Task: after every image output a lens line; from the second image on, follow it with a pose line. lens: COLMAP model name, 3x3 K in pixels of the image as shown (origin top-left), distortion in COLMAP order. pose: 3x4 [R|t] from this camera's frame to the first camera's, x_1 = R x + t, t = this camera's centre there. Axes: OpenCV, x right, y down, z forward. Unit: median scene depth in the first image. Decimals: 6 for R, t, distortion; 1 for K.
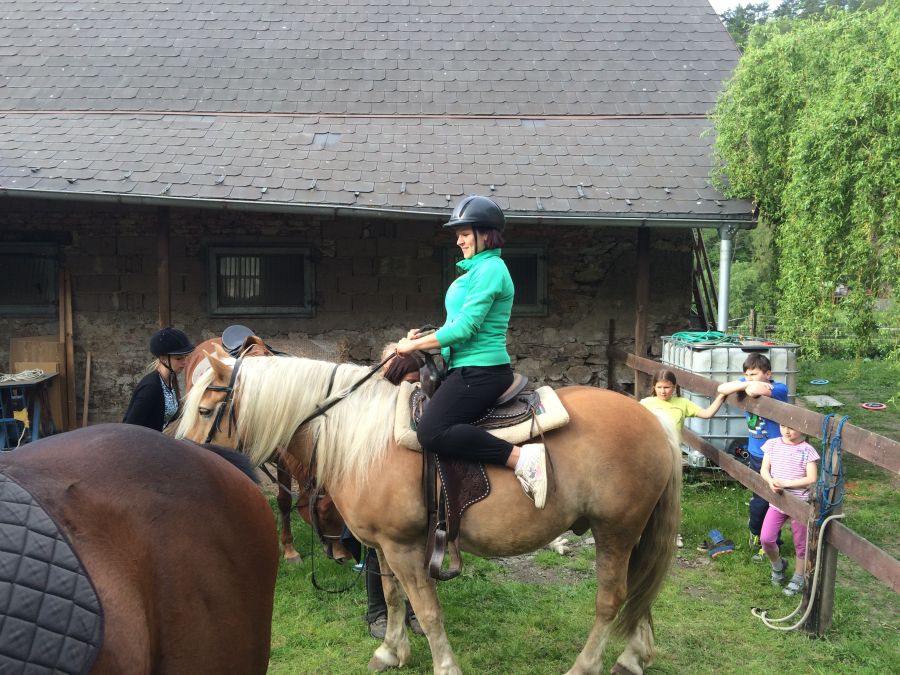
lens RADIAL K [[766.0, 0, 455.7], [0, 766.0, 344.9], [0, 0, 1]] dist [0.092129, -0.148849]
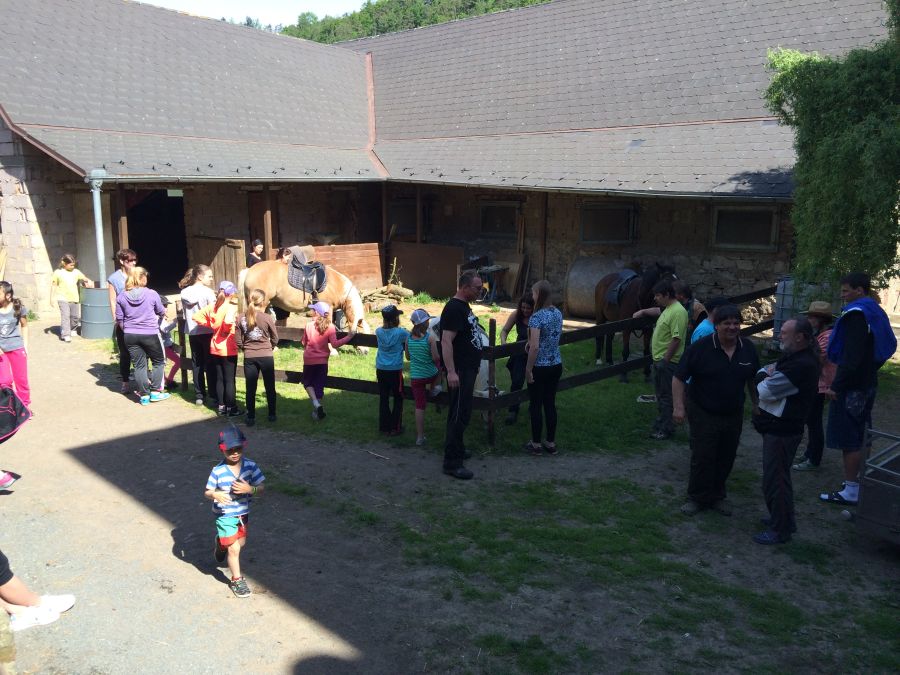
lens RADIAL K [[766.0, 0, 449.1], [0, 766.0, 343.7], [0, 0, 1]] dist [0.092129, -0.148849]
pose [[0.712619, 0.142024, -0.687025, 0.742279], [-0.058004, 0.987869, 0.144051, -0.044771], [0.699150, -0.062803, 0.712212, -0.532417]]
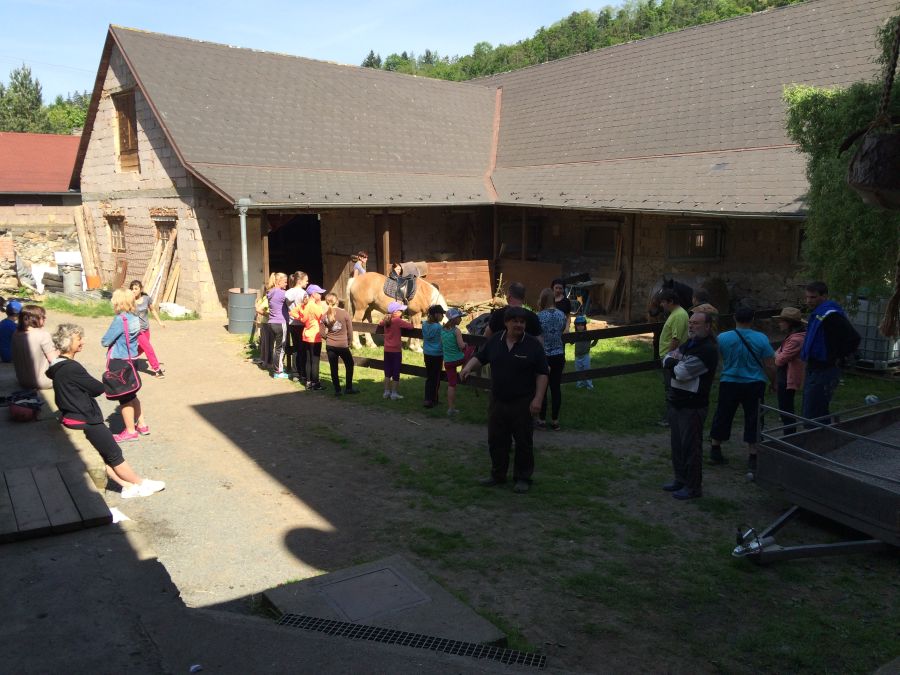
lens RADIAL K [[766.0, 0, 447.3], [0, 766.0, 346.4], [0, 0, 1]] dist [0.092129, -0.148849]
pose [[0.542304, 0.144843, -0.827603, 1.004342], [-0.061544, 0.989230, 0.132803, -0.045644], [0.837925, -0.021086, 0.545377, -0.532497]]
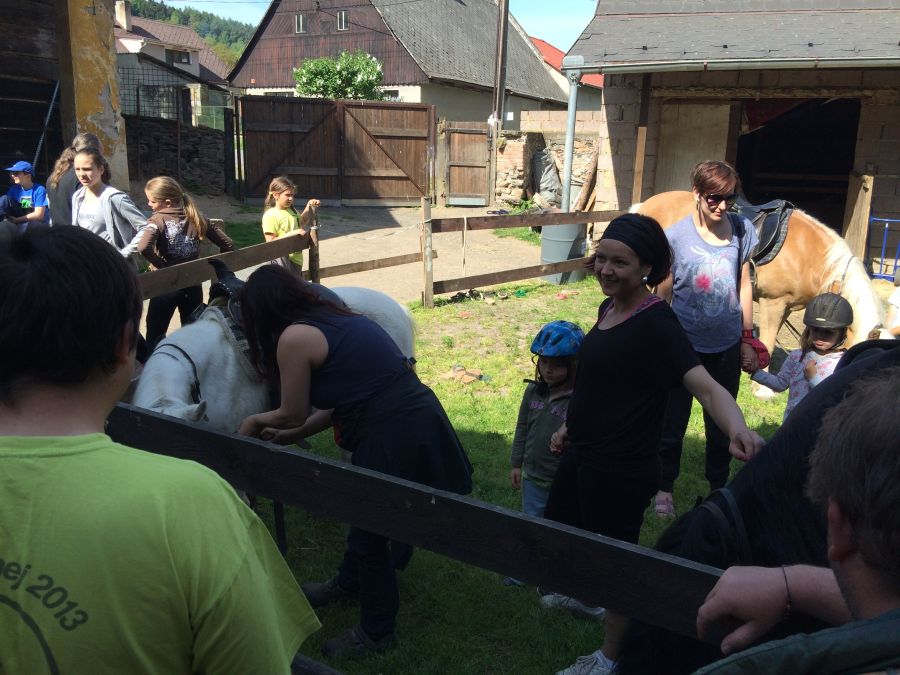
lens RADIAL K [[766.0, 0, 453.5], [0, 766.0, 329.3], [0, 0, 1]] dist [0.092129, -0.148849]
pose [[-0.492639, 0.181603, -0.851074, 0.344952], [-0.092985, 0.961400, 0.258969, -0.018805], [0.865252, 0.206715, -0.456736, 0.379774]]
